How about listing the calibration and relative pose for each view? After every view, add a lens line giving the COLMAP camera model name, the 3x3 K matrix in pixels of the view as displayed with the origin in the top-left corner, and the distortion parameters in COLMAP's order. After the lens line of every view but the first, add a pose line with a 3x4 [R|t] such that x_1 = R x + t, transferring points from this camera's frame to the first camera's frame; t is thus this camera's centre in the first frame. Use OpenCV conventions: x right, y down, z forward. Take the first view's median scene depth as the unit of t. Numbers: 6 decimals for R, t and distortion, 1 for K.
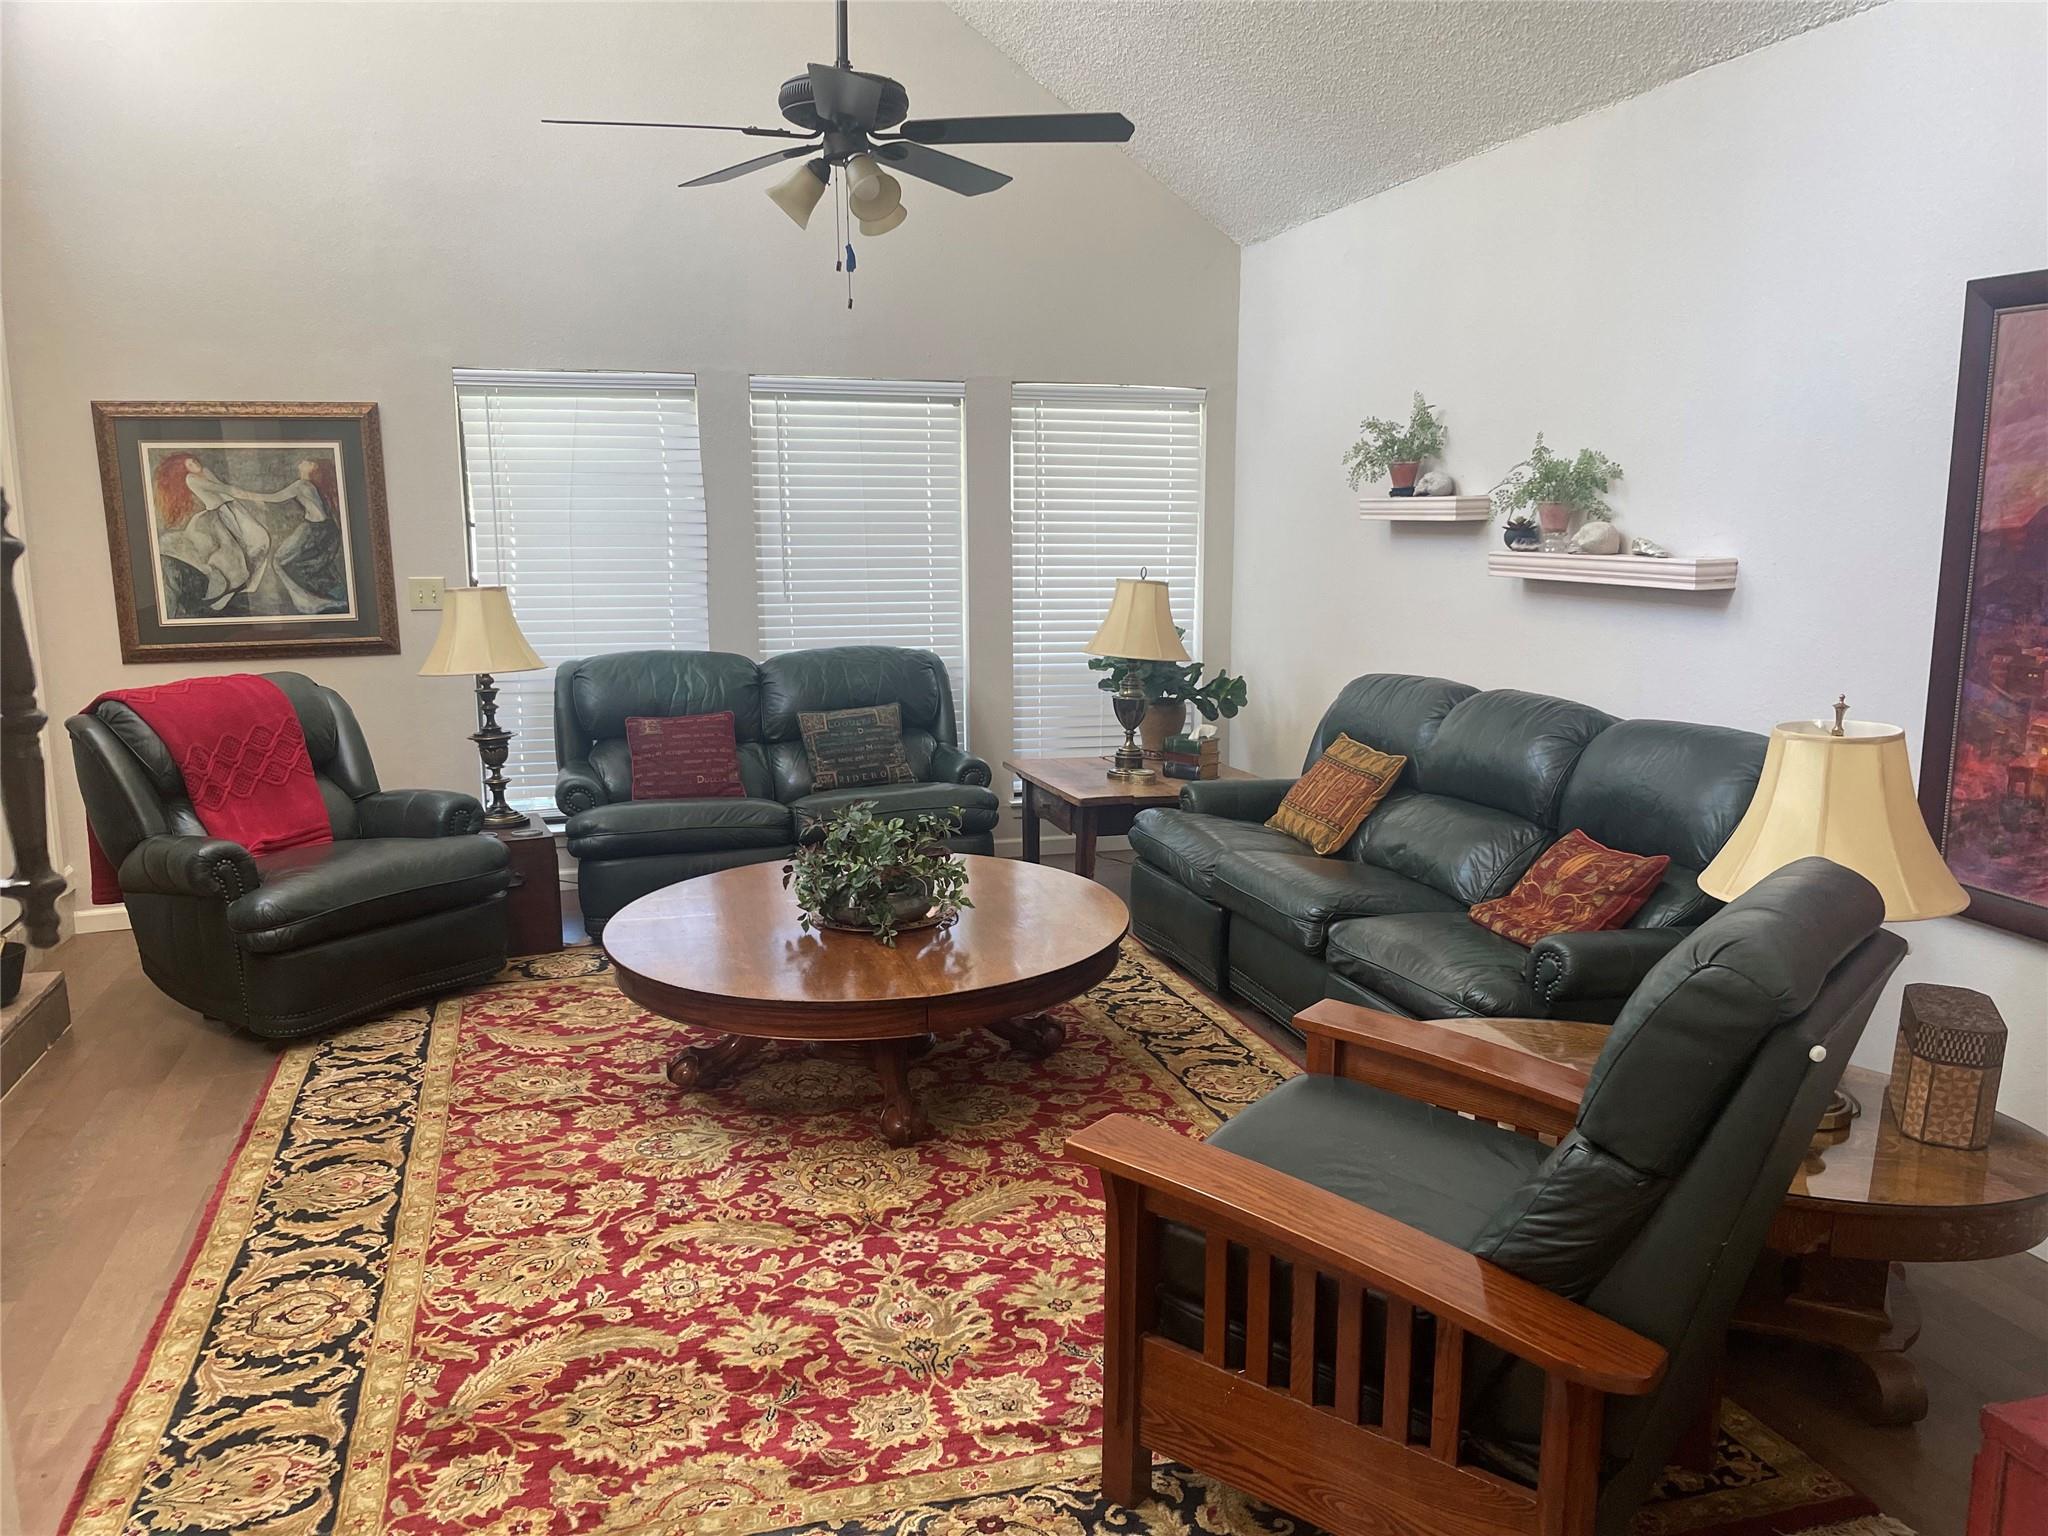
lens RADIAL K [[1548.9, 0, 1037.0], [0, 1548.9, 747.5], [0, 0, 1]] dist [0.106732, -0.100917]
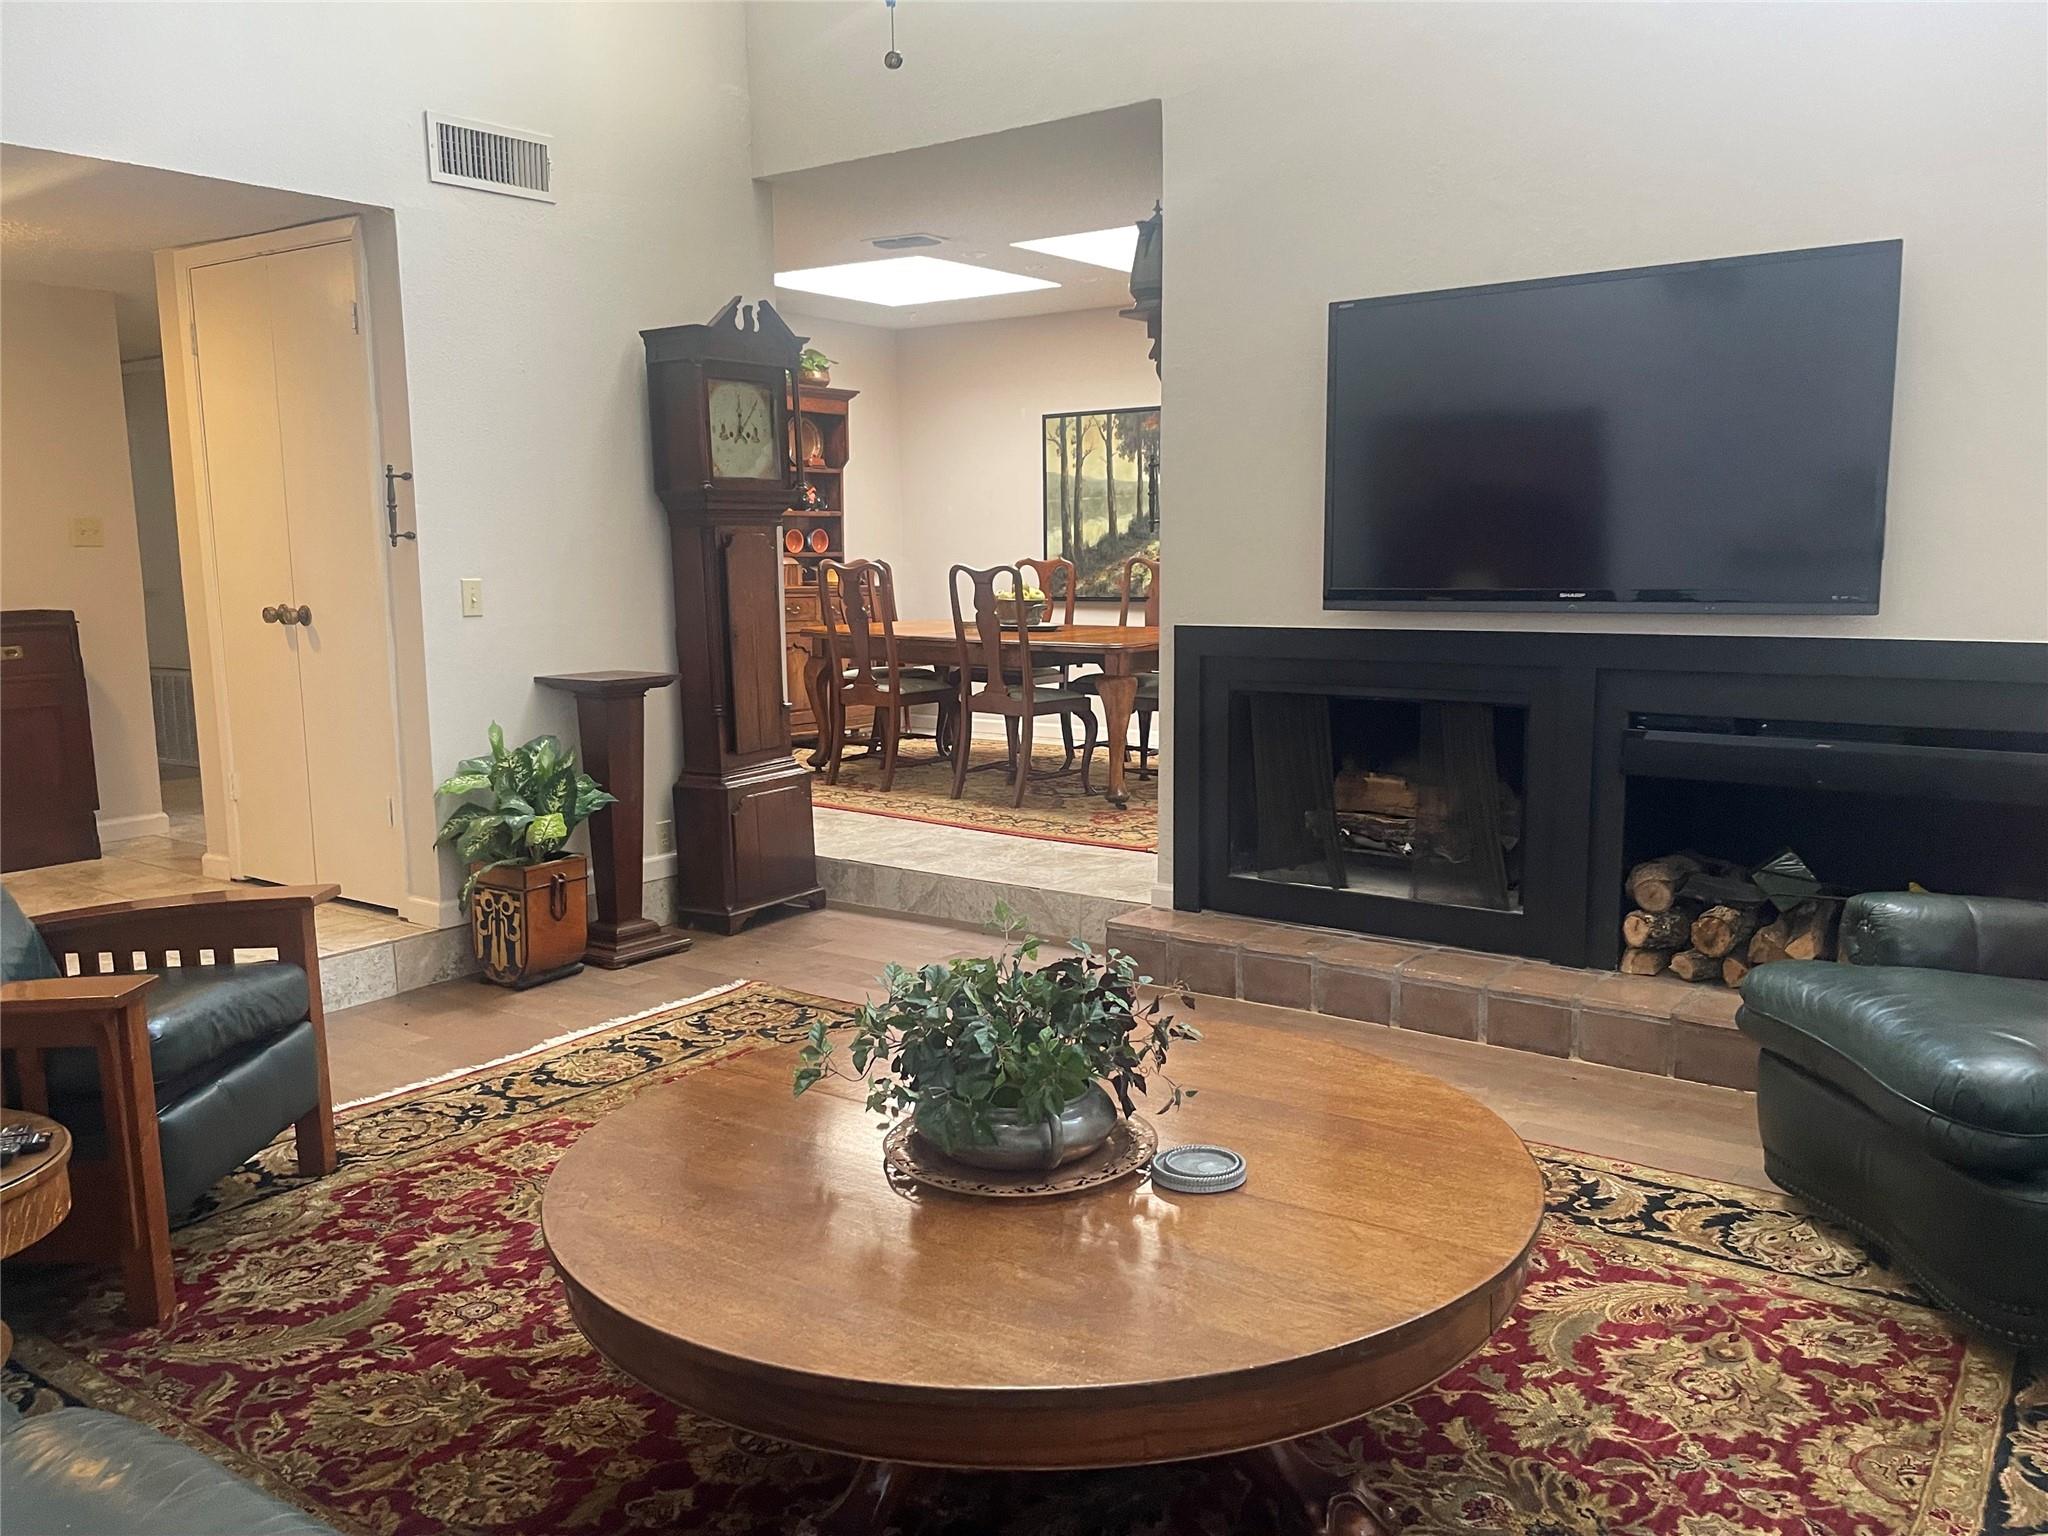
lens RADIAL K [[1647.0, 0, 1023.8], [0, 1647.0, 781.4], [0, 0, 1]] dist [0.047106, -0.002771]
pose [[-0.806015, 0.100743, -0.583259, 0.209467], [-0.076105, 0.959590, 0.270916, -0.160106], [0.586982, 0.262751, -0.765777, 1.343252]]
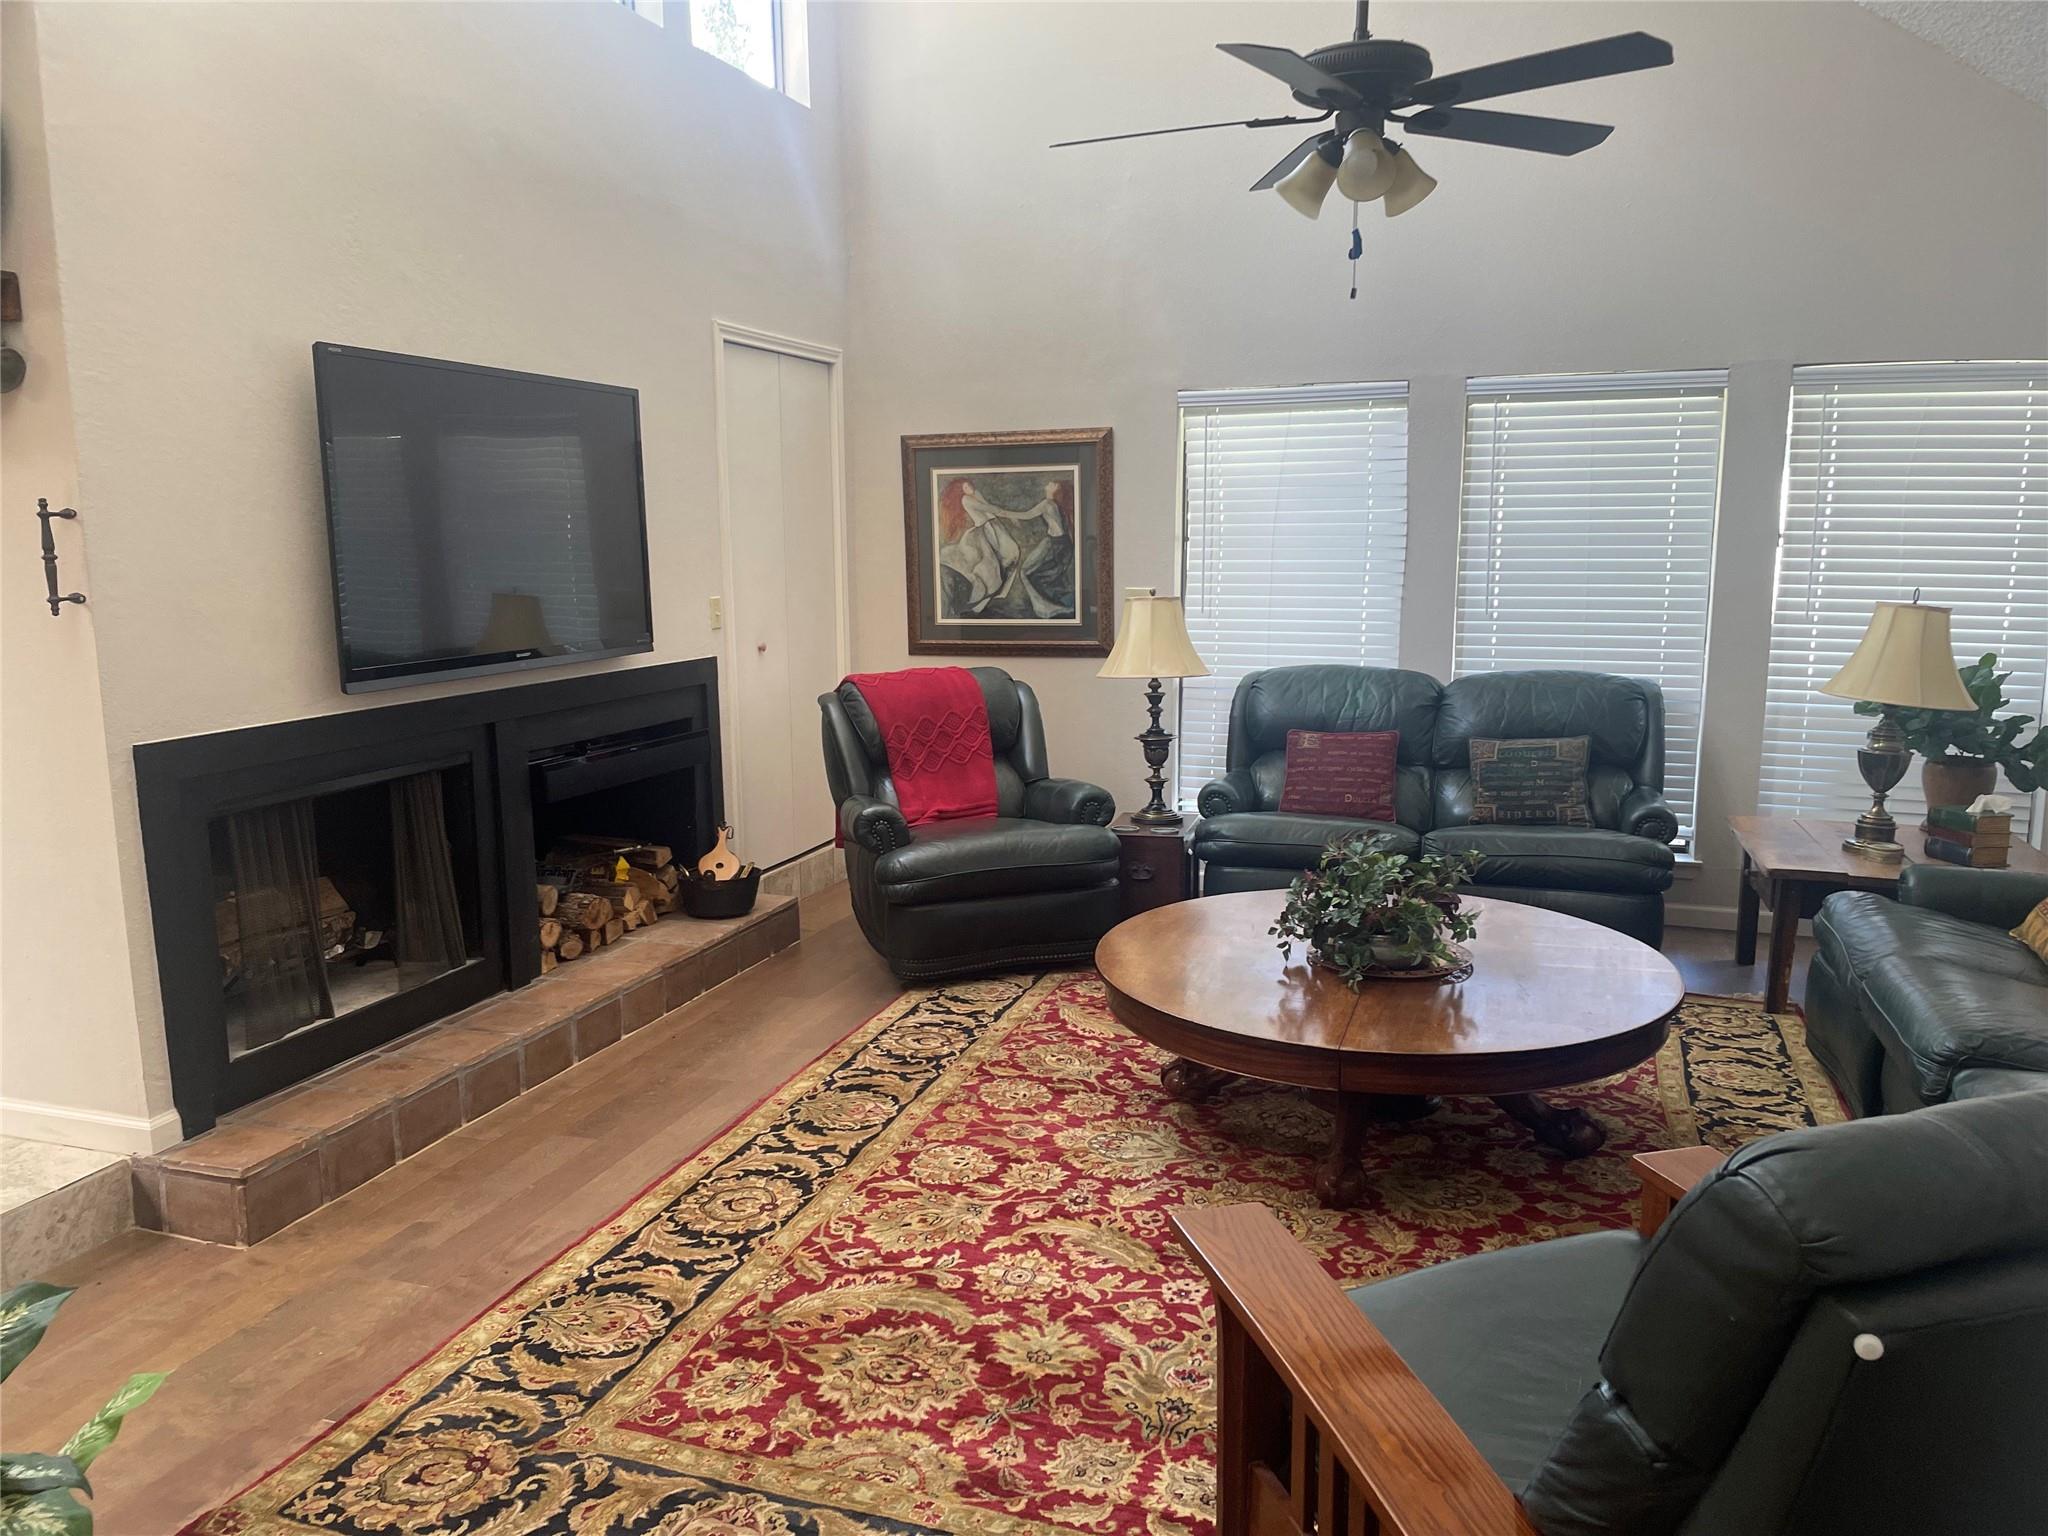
lens RADIAL K [[1548.9, 0, 1017.6], [0, 1548.9, 771.6], [0, 0, 1]] dist [0.106732, -0.100917]
pose [[0.812388, 0.091524, -0.575890, 0.235965], [-0.089266, 0.995484, 0.032283, -0.012281], [0.576244, 0.025181, 0.816890, 0.112081]]
